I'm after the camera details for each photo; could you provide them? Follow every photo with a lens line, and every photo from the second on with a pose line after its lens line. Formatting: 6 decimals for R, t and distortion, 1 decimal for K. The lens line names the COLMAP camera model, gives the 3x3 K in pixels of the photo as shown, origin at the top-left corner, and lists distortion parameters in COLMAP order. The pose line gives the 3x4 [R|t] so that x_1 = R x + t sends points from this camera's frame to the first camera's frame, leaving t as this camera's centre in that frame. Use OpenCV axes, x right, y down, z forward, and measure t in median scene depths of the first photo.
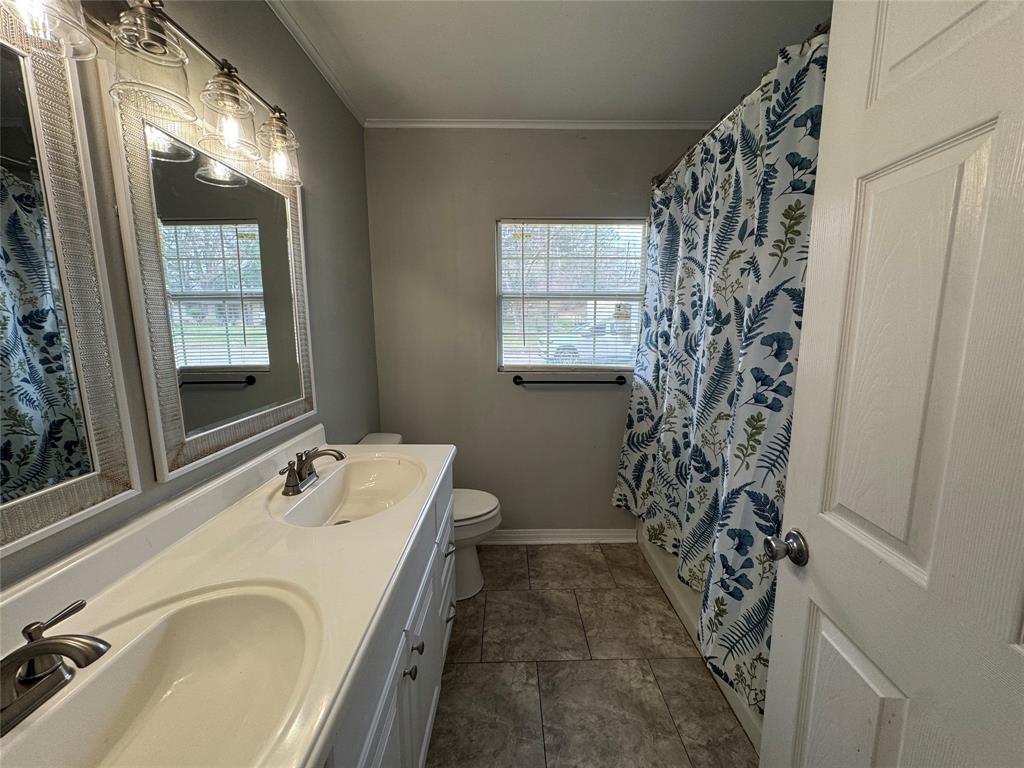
lens RADIAL K [[414.3, 0, 525.5], [0, 414.3, 380.1], [0, 0, 1]] dist [-0.010990, 0.000138]
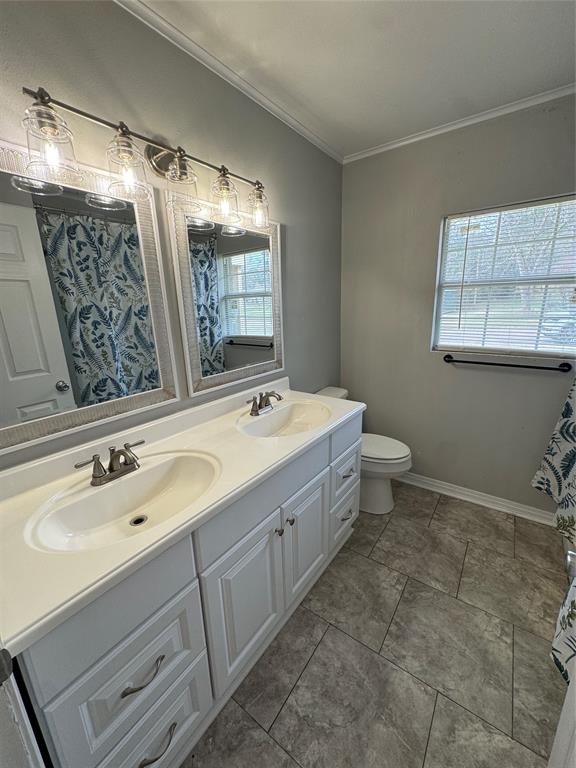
lens RADIAL K [[313.2, 0, 288.0], [0, 313.2, 384.0], [0, 0, 1]] dist [-0.002354, 0.000013]
pose [[0.790079, 0.129111, -0.599254, 0.208367], [-0.058594, 0.988998, 0.135831, -0.028721], [0.610198, -0.072204, 0.788952, 0.023835]]
